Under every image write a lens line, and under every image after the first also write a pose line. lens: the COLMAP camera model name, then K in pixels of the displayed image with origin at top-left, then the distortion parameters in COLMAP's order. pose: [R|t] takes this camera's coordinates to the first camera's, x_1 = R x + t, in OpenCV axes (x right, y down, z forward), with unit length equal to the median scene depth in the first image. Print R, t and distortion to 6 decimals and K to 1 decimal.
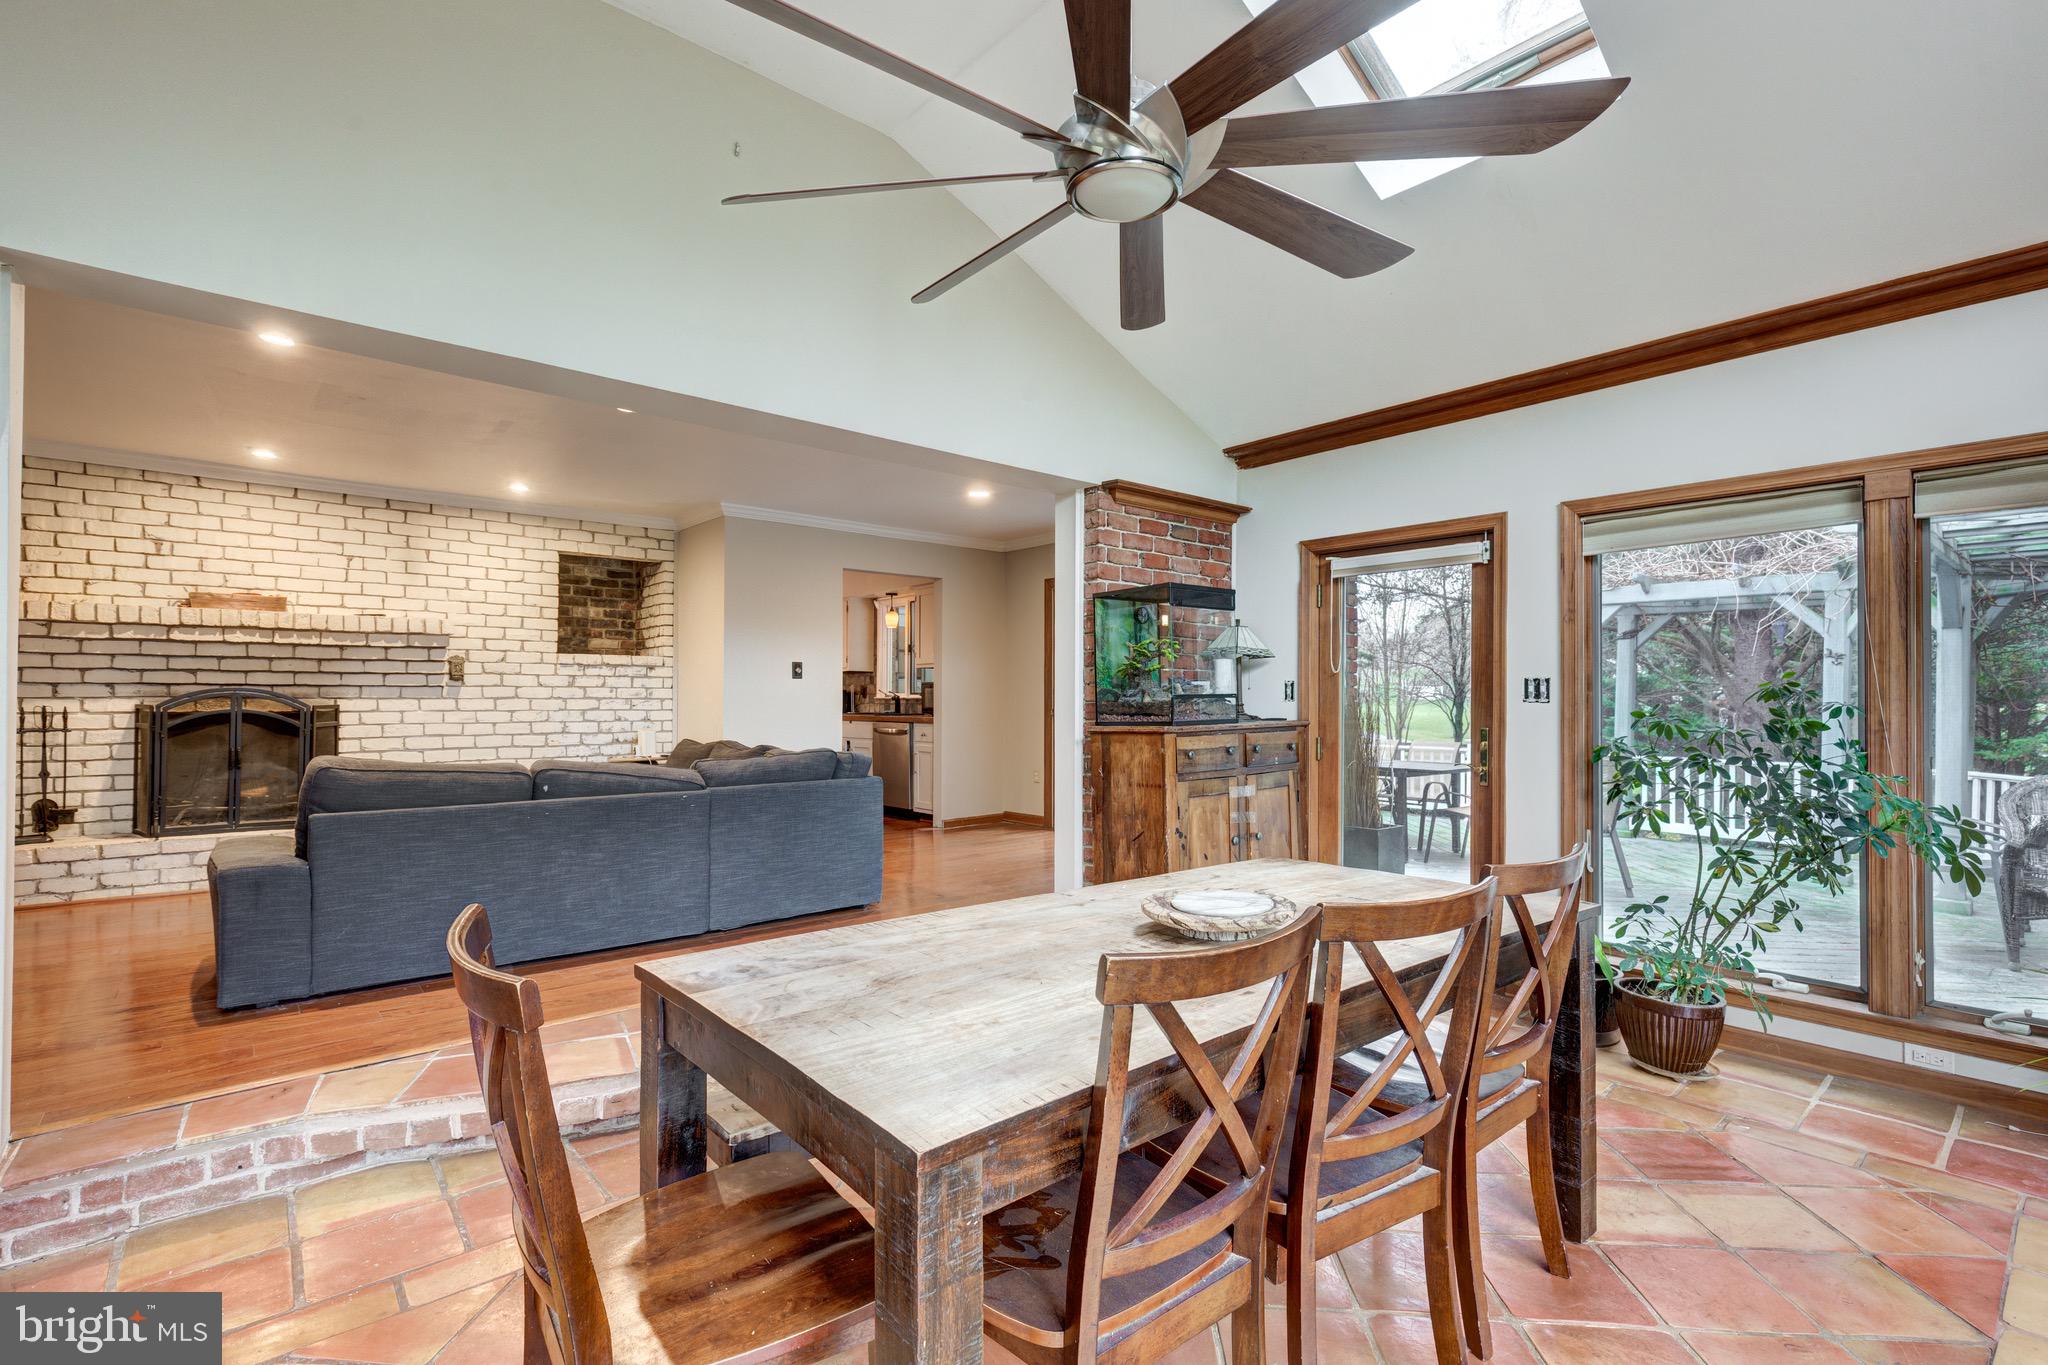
lens RADIAL K [[913.1, 0, 1021.9], [0, 913.1, 688.2], [0, 0, 1]] dist [-0.001672, 0.000408]
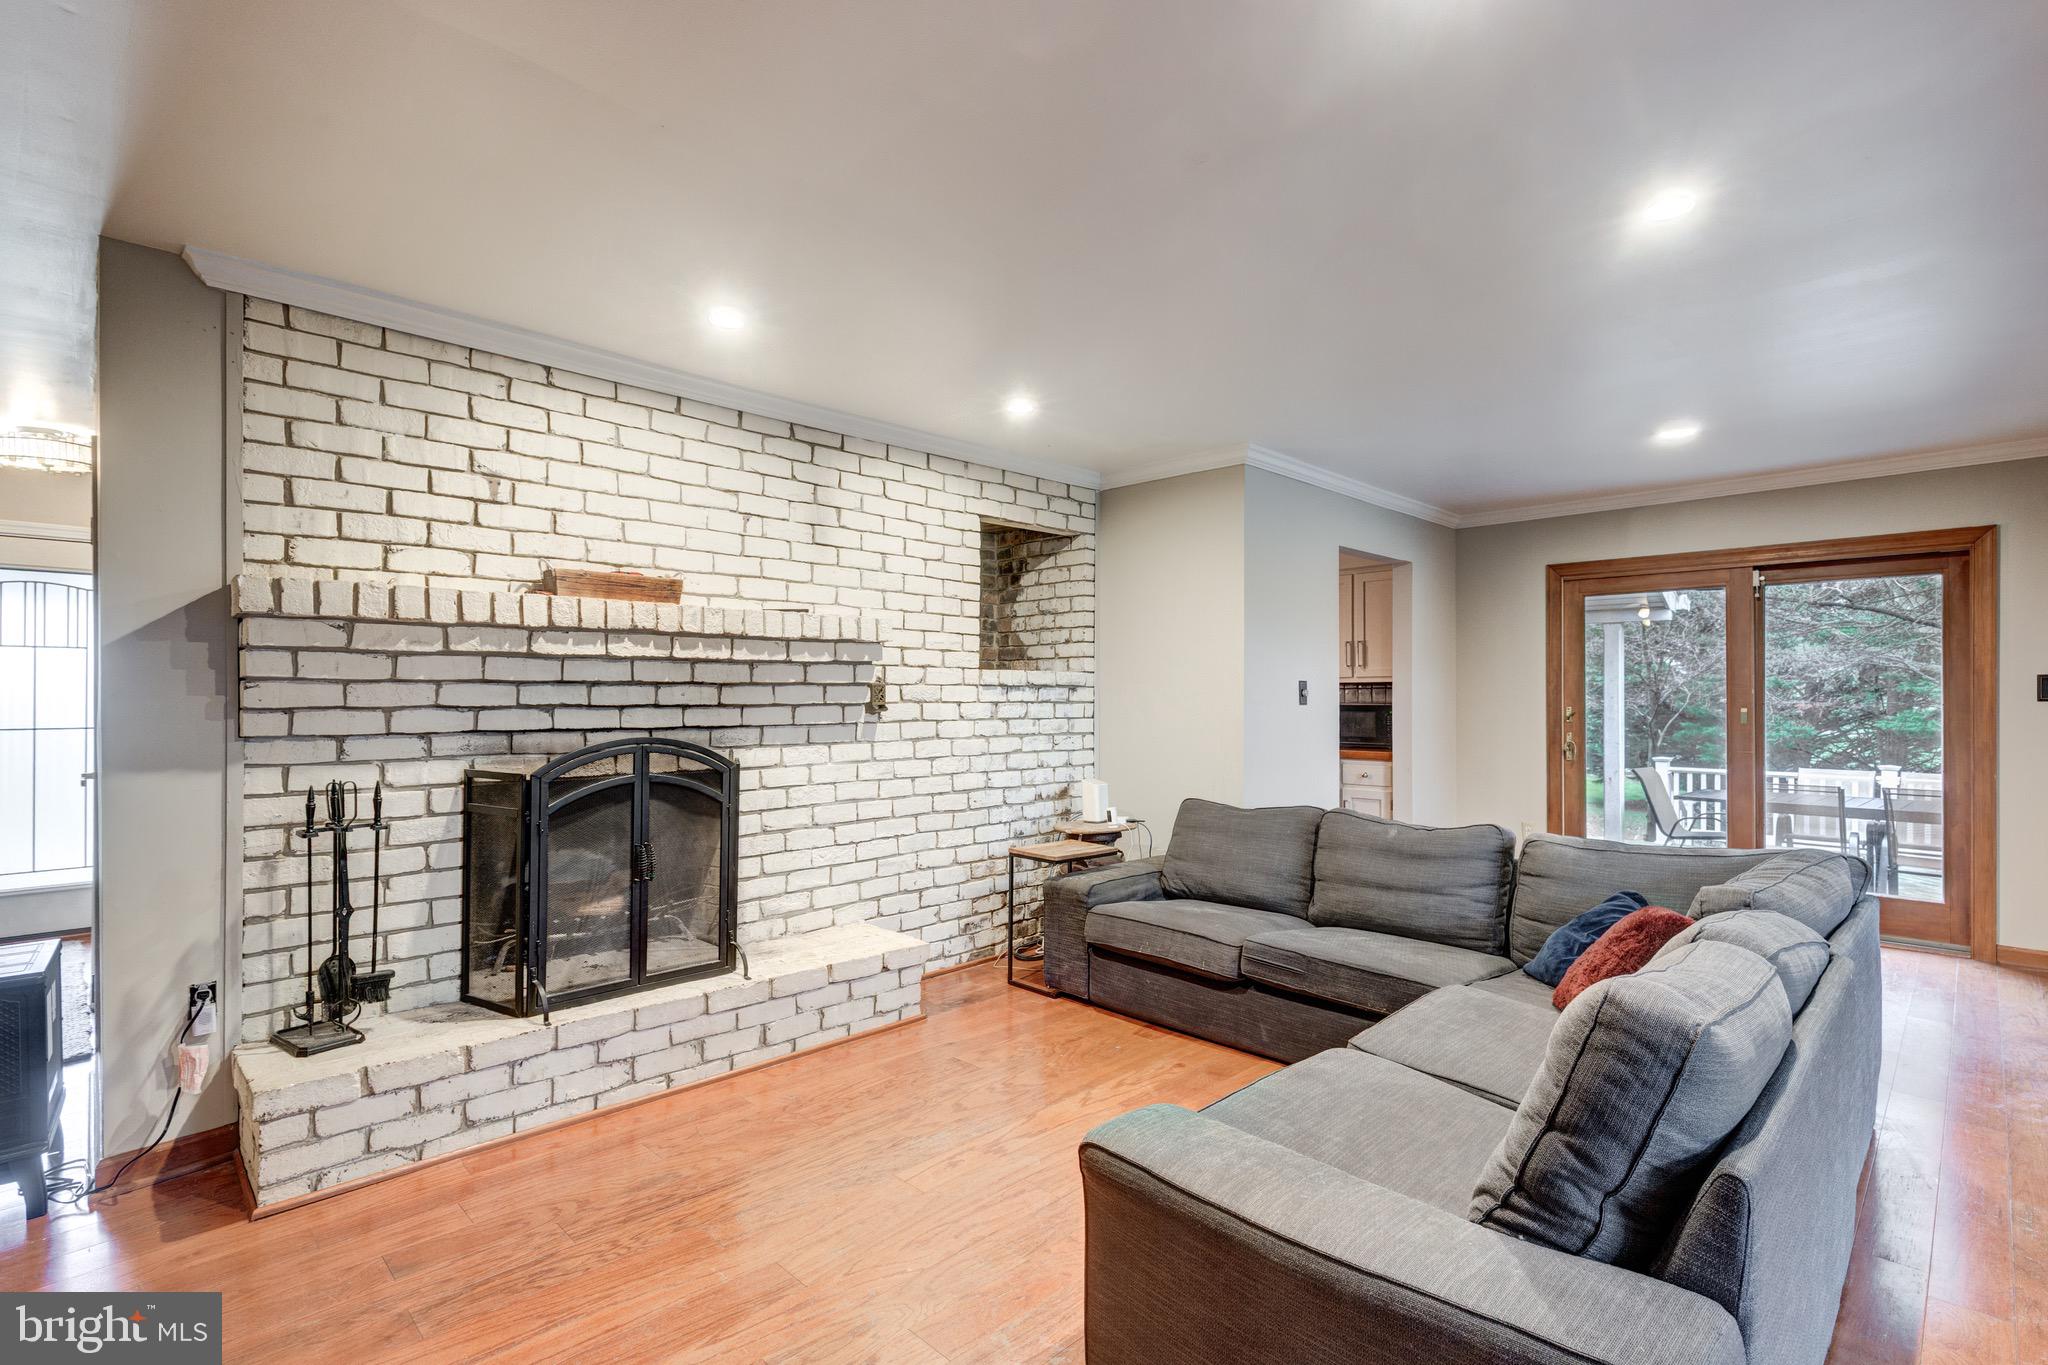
lens RADIAL K [[946.0, 0, 1023.7], [0, 946.0, 689.9], [0, 0, 1]] dist [0.002287, 0.000264]
pose [[0.996828, -0.001398, 0.079577, -0.637996], [0.001094, 0.999992, 0.003872, -0.030841], [-0.079582, -0.003772, 0.996821, 0.374195]]
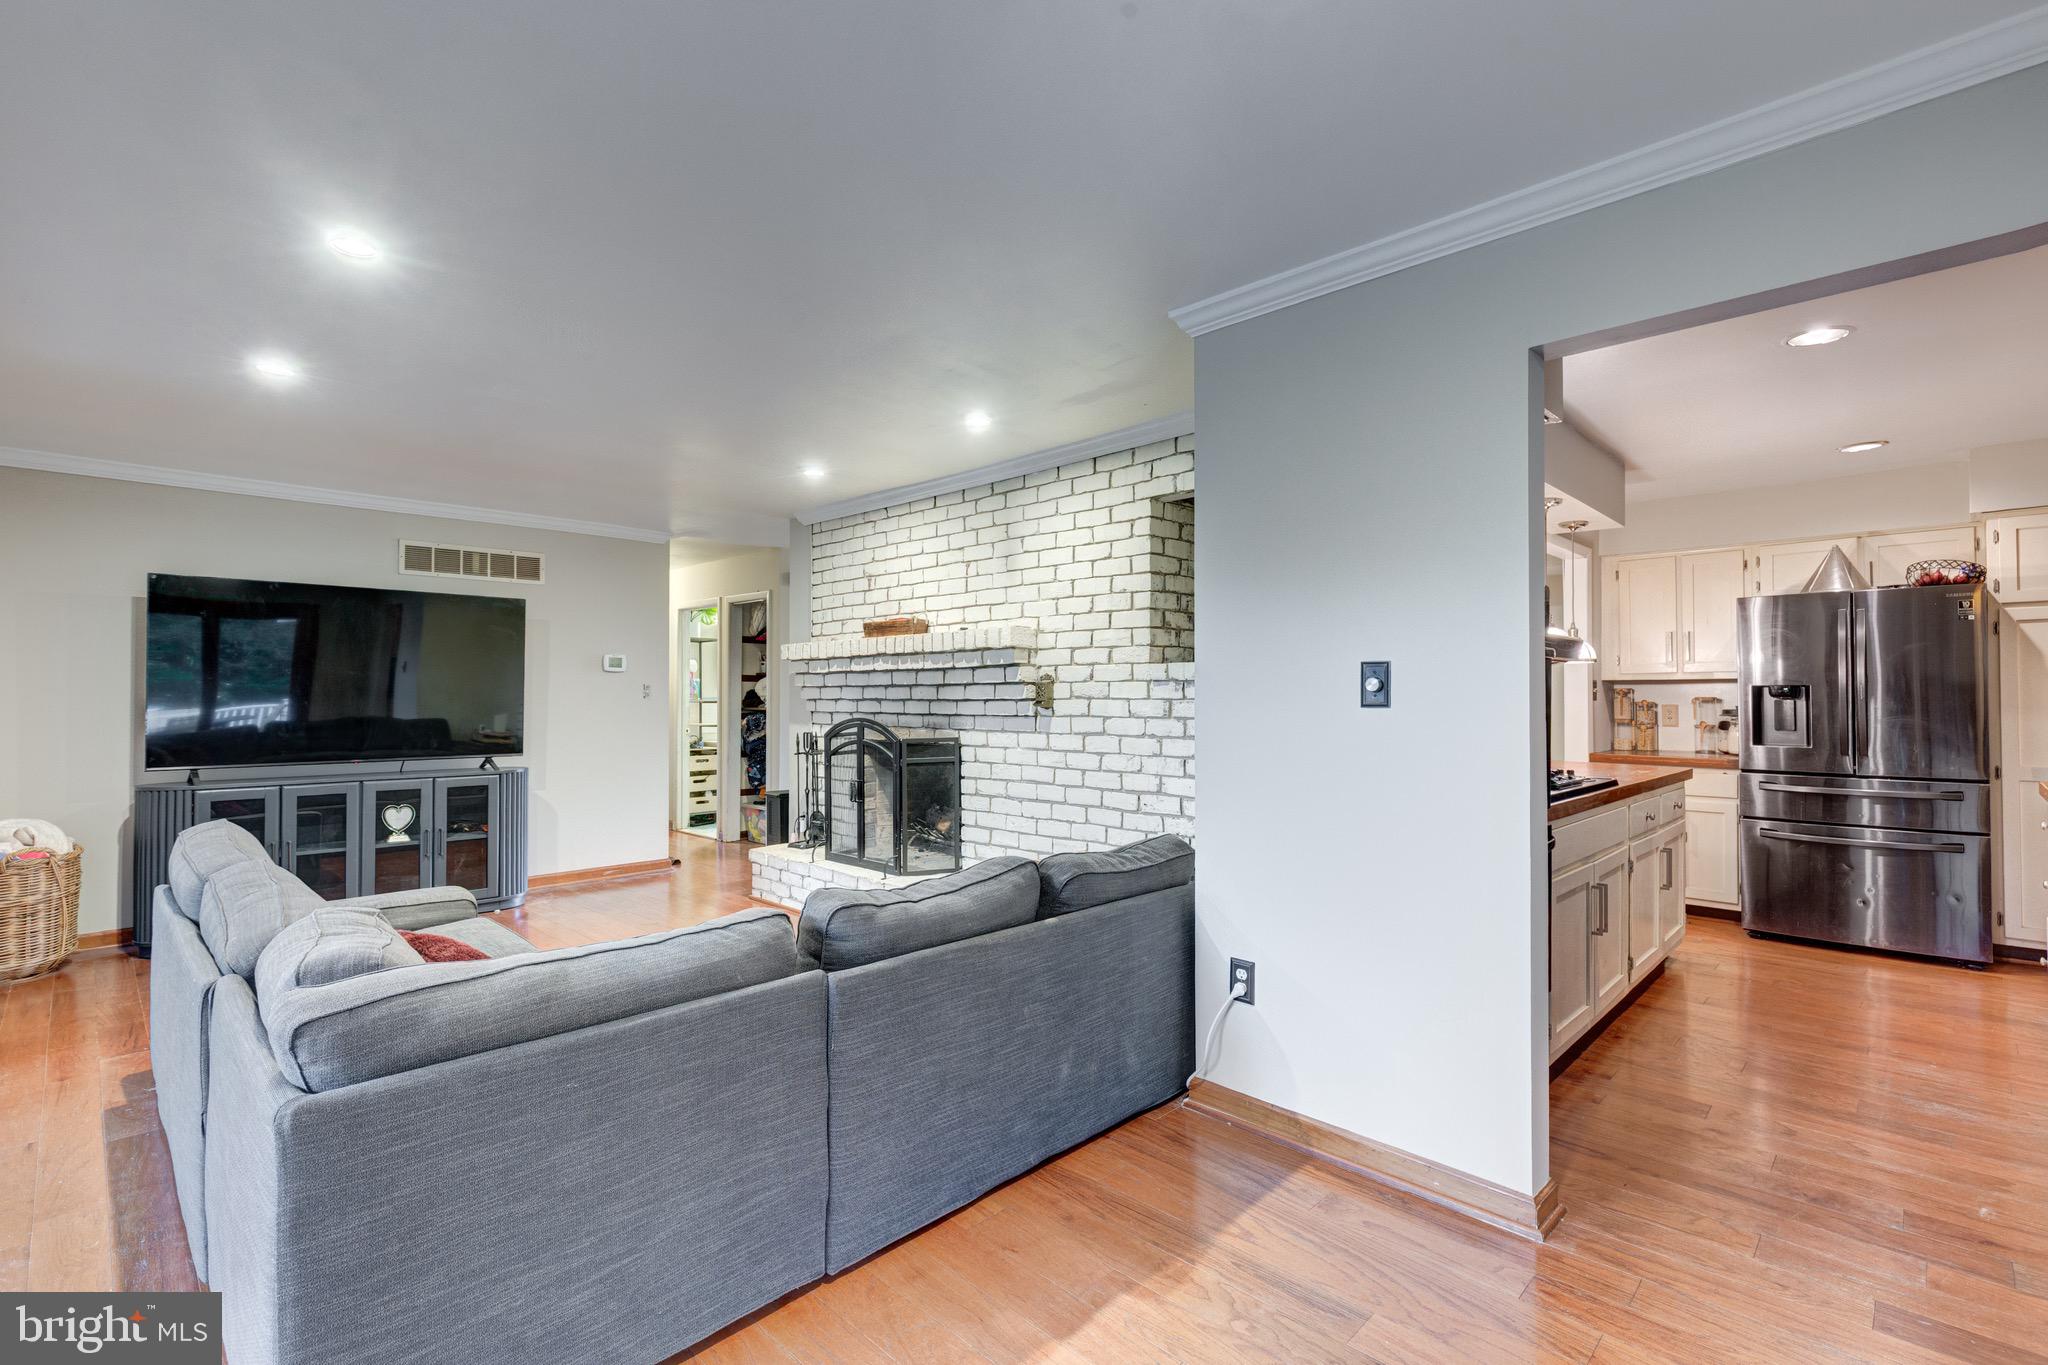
lens RADIAL K [[926.8, 0, 1024.0], [0, 926.8, 682.5], [0, 0, 1]] dist [0.001212, 0.000353]
pose [[0.094191, -0.017122, -0.995407, 0.127841], [0.011079, 0.999808, -0.016149, -0.019429], [0.995493, -0.009507, 0.094362, 1.026973]]
